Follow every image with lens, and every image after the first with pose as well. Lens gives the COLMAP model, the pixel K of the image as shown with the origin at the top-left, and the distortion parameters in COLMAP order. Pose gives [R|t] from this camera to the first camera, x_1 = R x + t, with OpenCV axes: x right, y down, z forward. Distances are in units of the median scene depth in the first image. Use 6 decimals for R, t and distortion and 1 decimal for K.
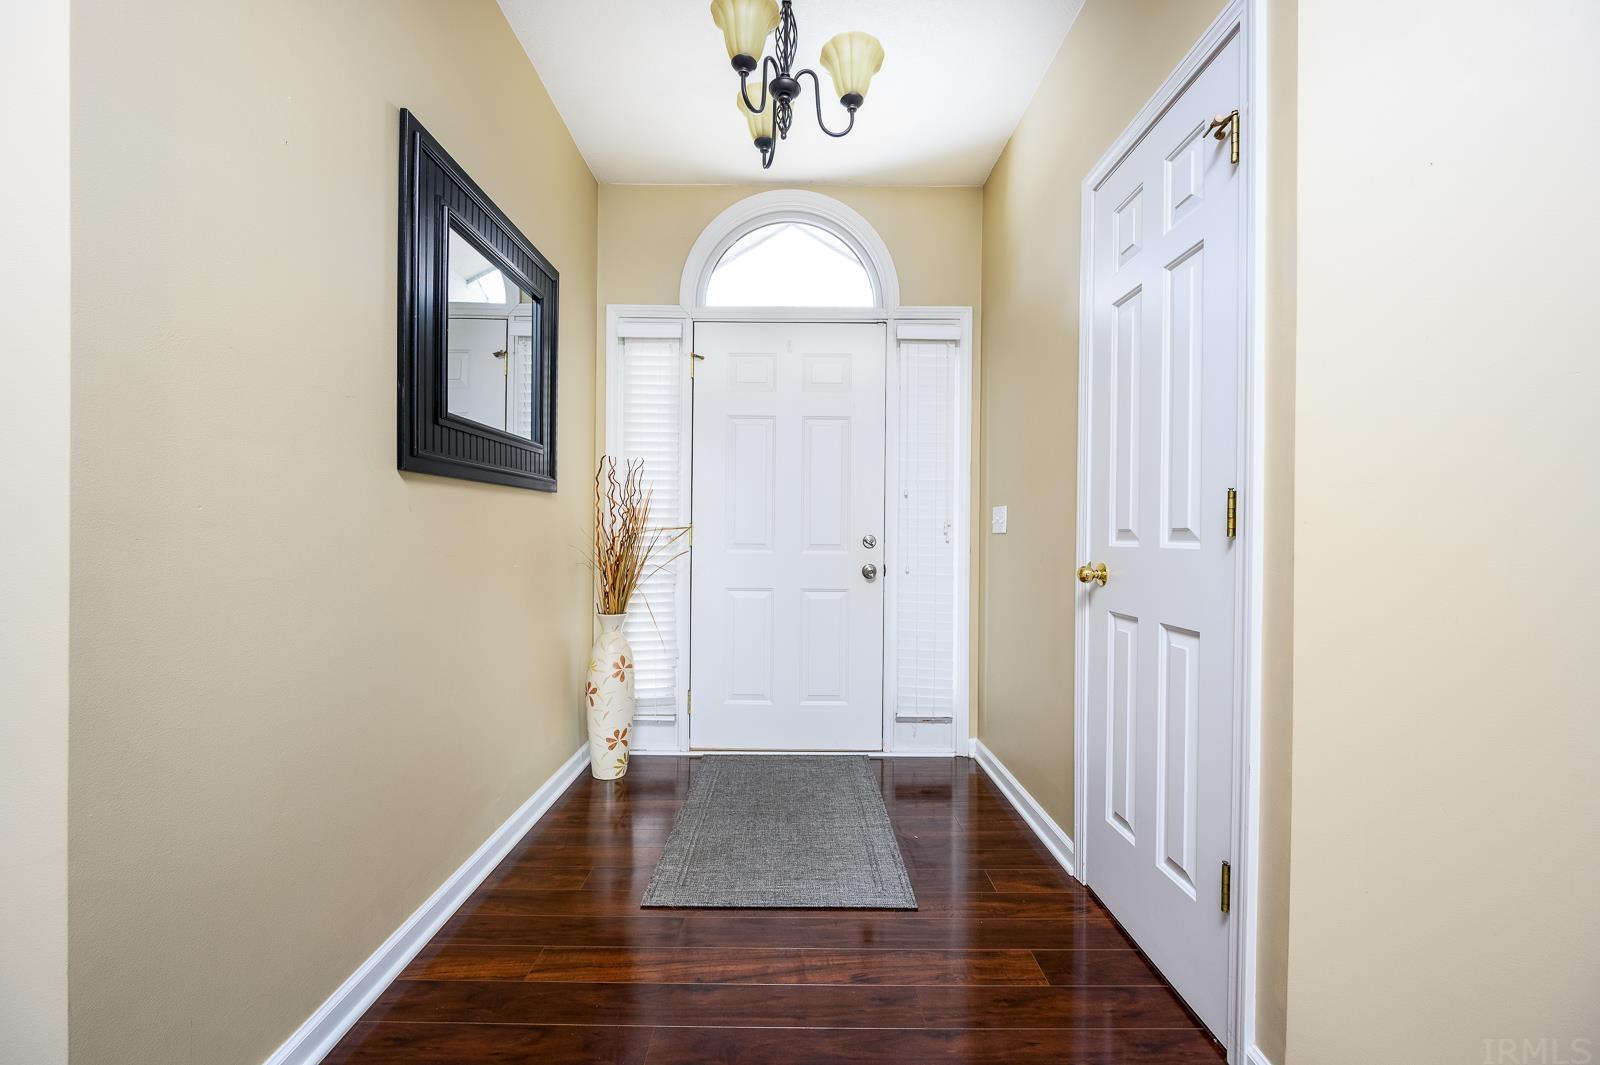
lens RADIAL K [[638.6, 0, 797.8], [0, 638.6, 530.1], [0, 0, 1]] dist [-0.003270, -0.000667]
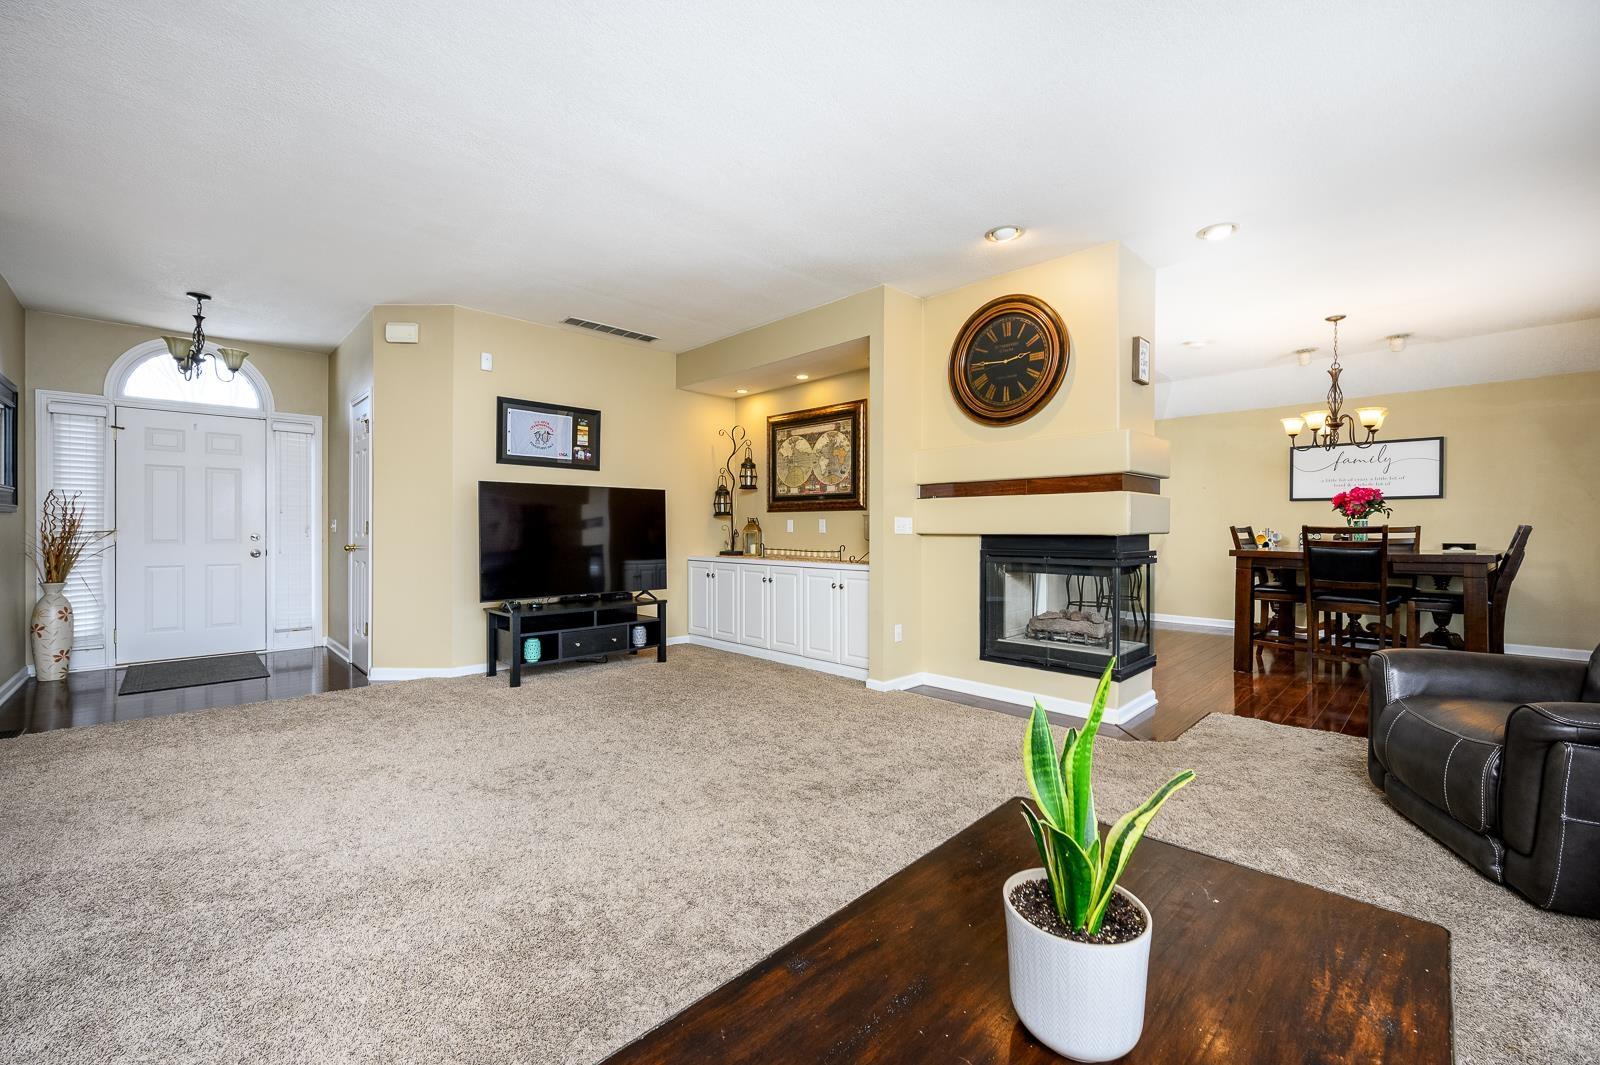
lens RADIAL K [[638.6, 0, 797.8], [0, 638.6, 530.1], [0, 0, 1]] dist [-0.003270, -0.000667]
pose [[0.715045, -0.009608, 0.699012, -0.057438], [0.001568, 0.999925, 0.012140, -0.024731], [-0.699076, -0.007584, 0.715007, -1.535413]]
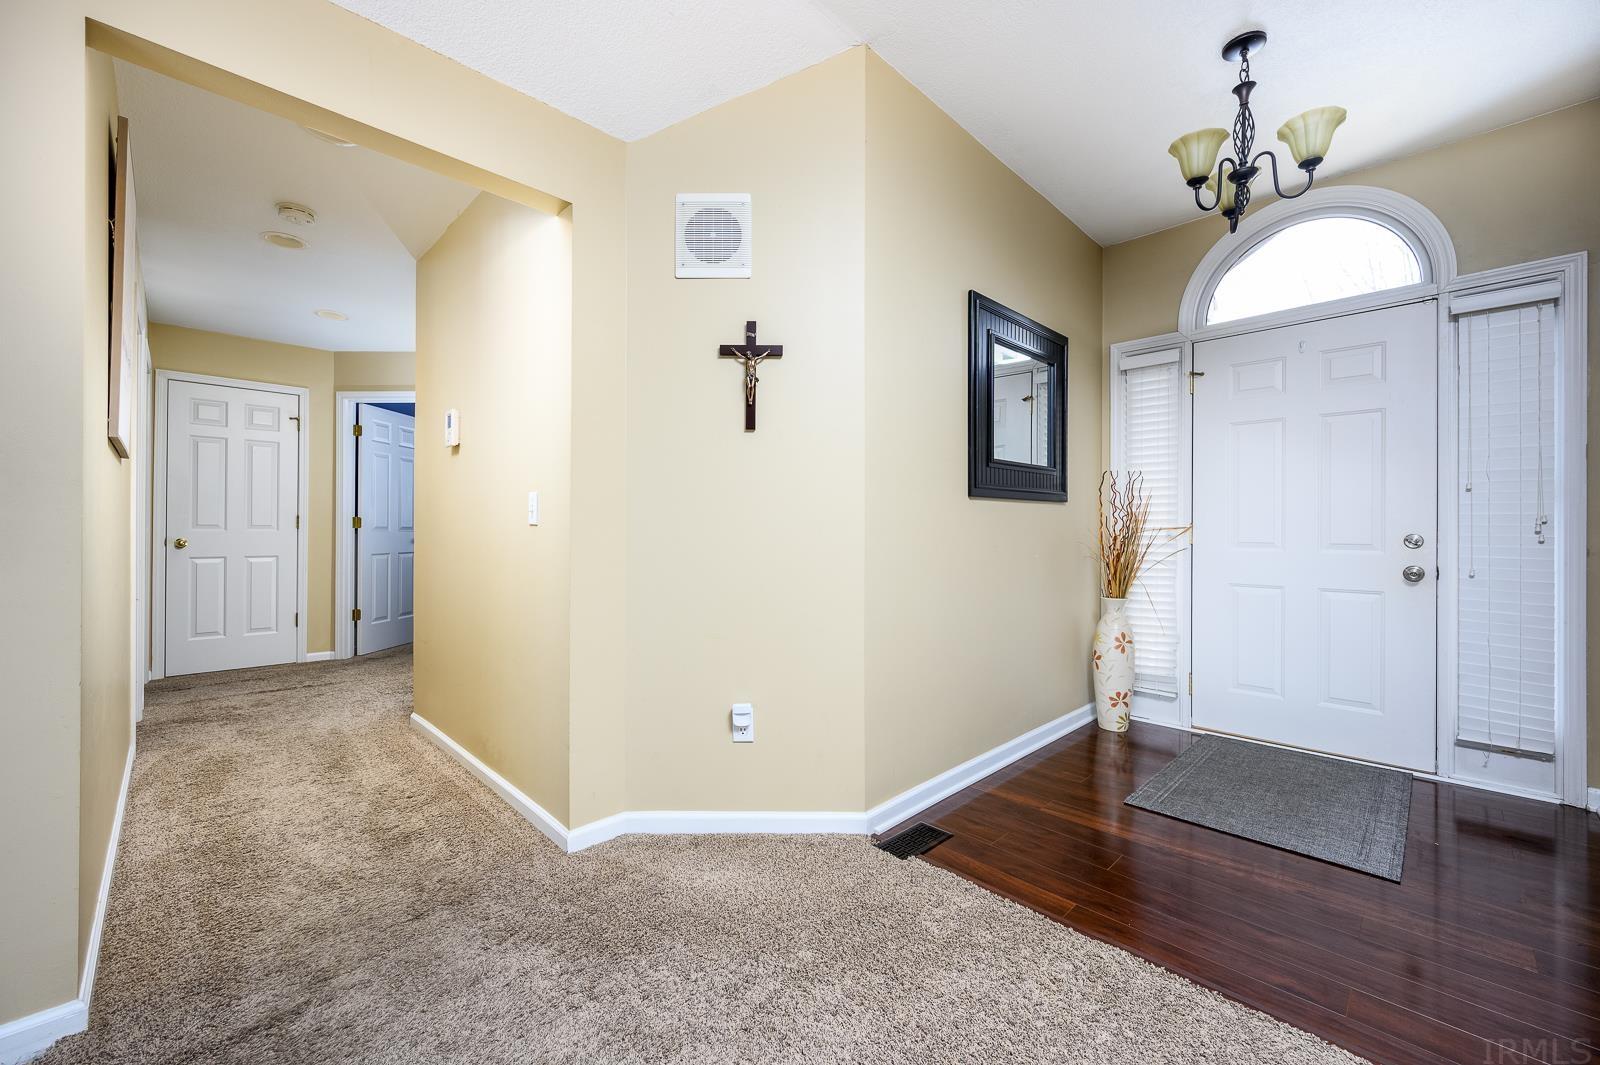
lens RADIAL K [[638.6, 0, 797.8], [0, 638.6, 530.1], [0, 0, 1]] dist [-0.003270, -0.000667]
pose [[0.706267, -0.004336, -0.707932, 0.148678], [0.004623, 0.999988, -0.001512, -0.001061], [0.707930, -0.002205, 0.706279, -0.300851]]
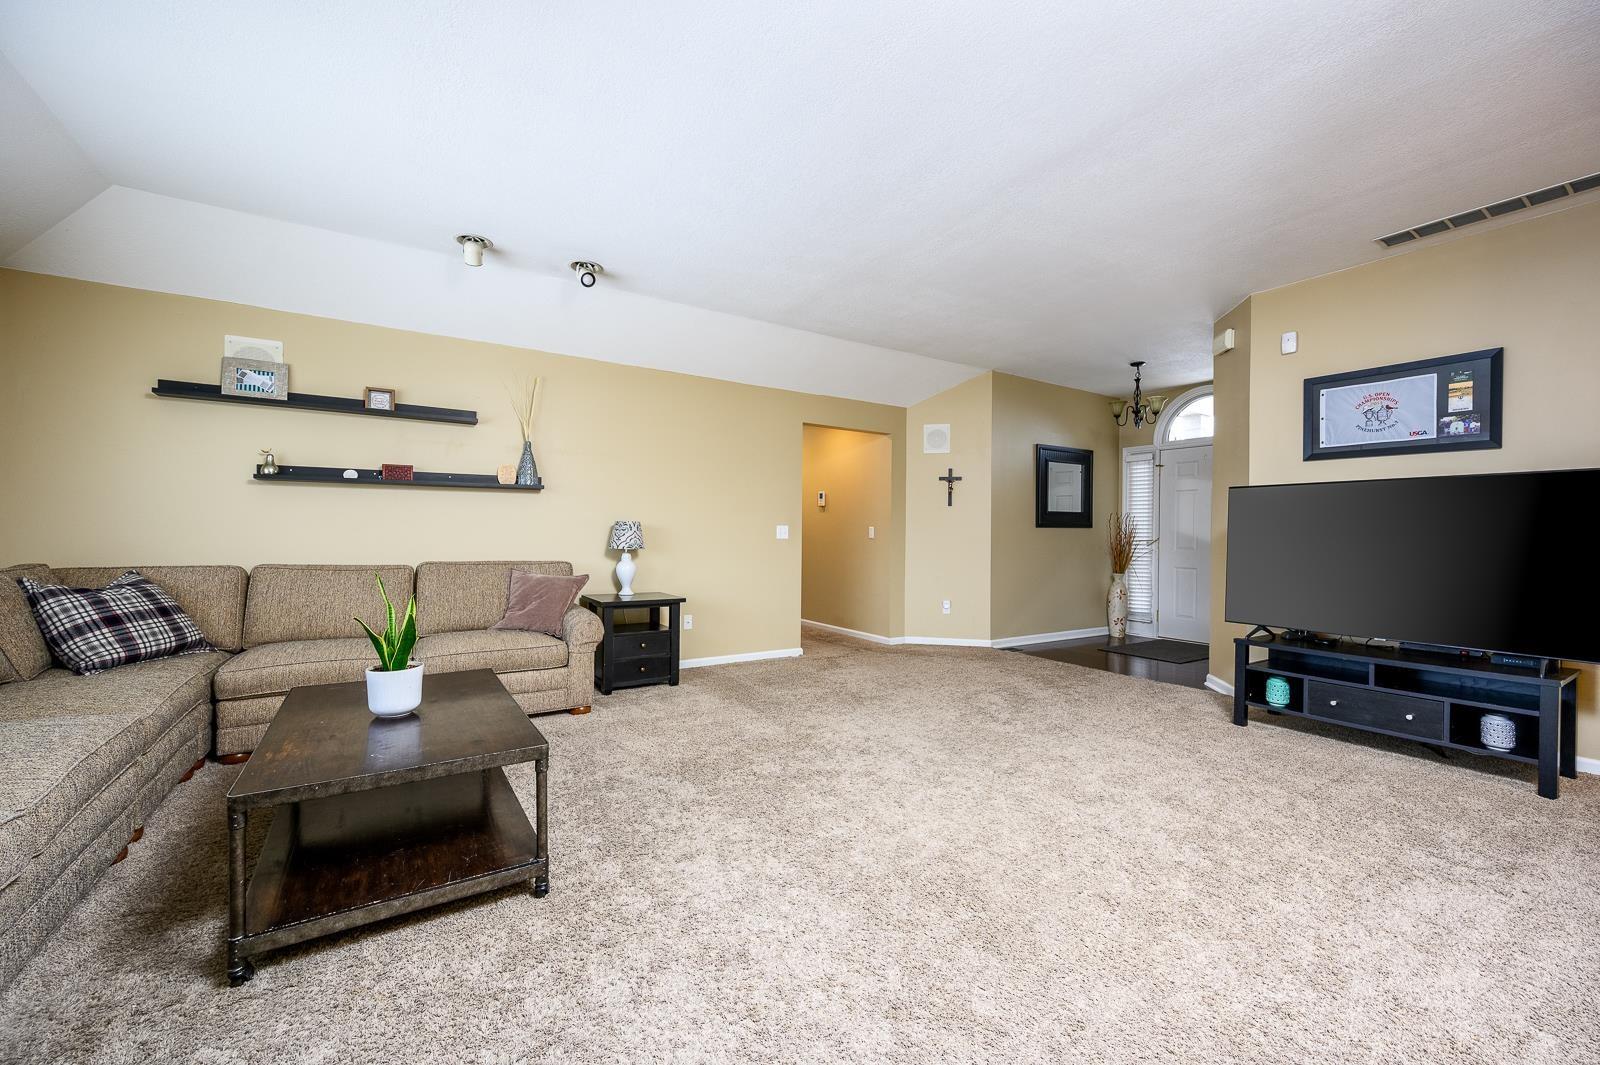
lens RADIAL K [[622.0, 0, 796.1], [0, 622.0, 536.4], [0, 0, 1]] dist [-0.001400, -0.000330]
pose [[0.538905, 0.001784, -0.842364, 1.103307], [0.000061, 0.999998, 0.002158, -0.022677], [0.842366, -0.001215, 0.538904, -1.421543]]
